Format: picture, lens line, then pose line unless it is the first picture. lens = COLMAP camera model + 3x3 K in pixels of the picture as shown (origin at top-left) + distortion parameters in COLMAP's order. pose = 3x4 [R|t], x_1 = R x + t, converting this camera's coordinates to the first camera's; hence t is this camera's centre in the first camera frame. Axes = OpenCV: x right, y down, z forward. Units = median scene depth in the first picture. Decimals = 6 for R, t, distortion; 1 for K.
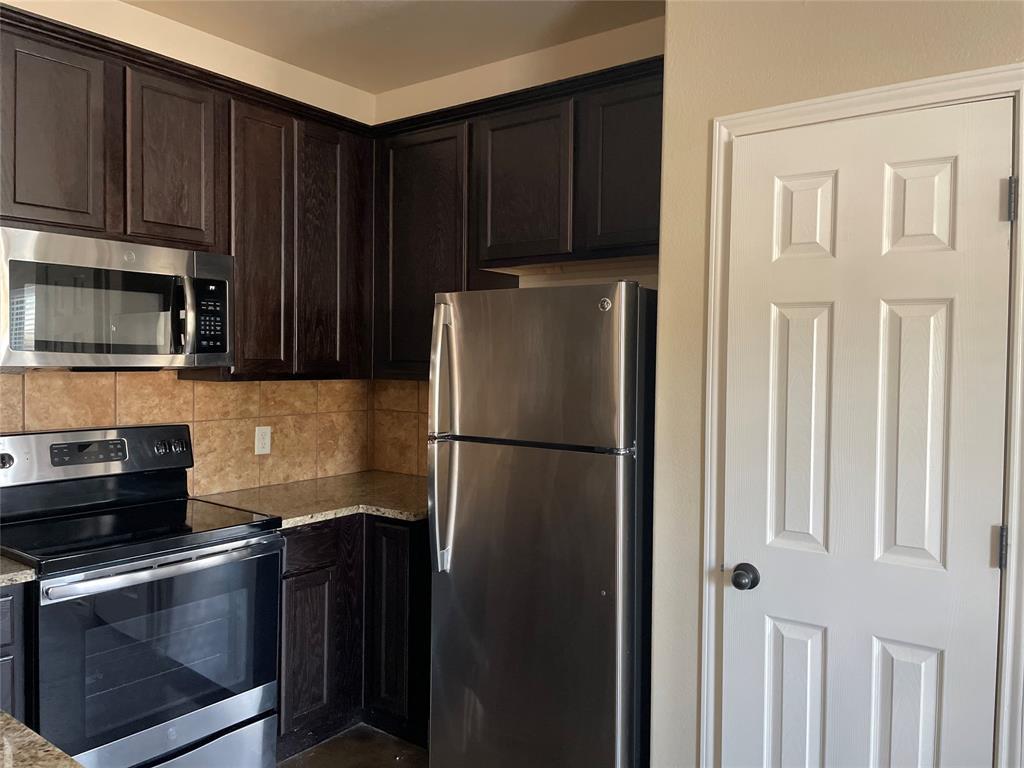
lens RADIAL K [[777.9, 0, 510.4], [0, 777.9, 384.4], [0, 0, 1]] dist [0.076937, -0.002187]
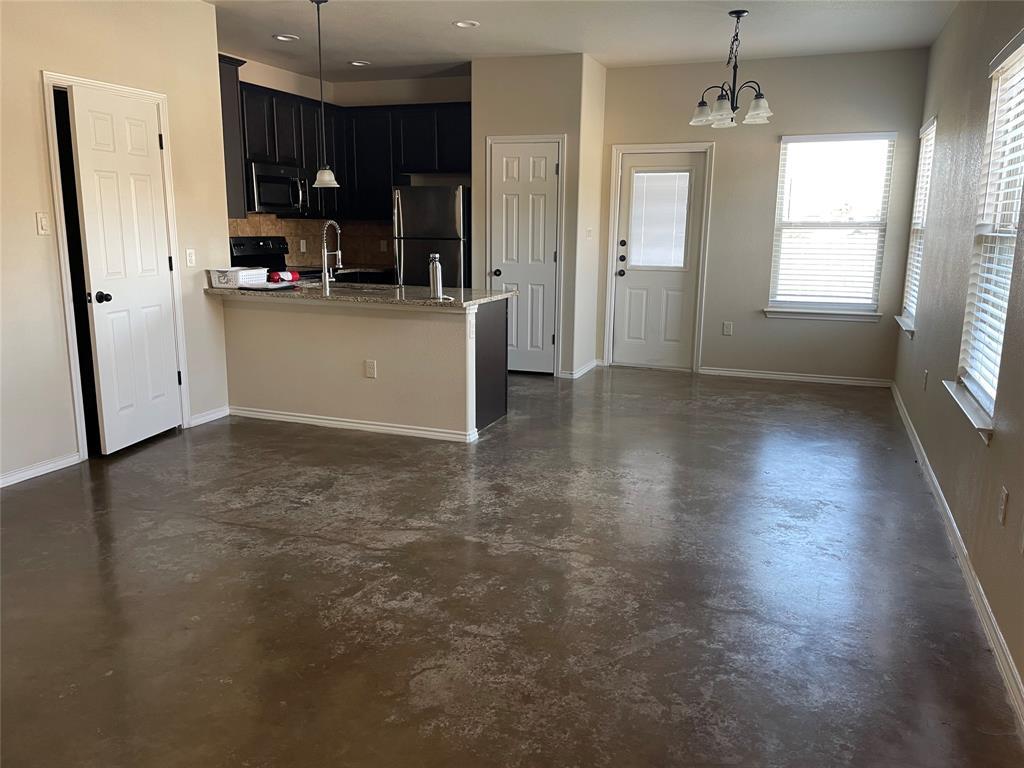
lens RADIAL K [[777.9, 0, 518.7], [0, 777.9, 385.1], [0, 0, 1]] dist [0.076937, -0.002187]
pose [[0.958709, -0.058298, 0.278349, -0.500072], [0.009299, 0.984666, 0.174204, 0.104550], [-0.284237, -0.164422, 0.944550, -1.964370]]
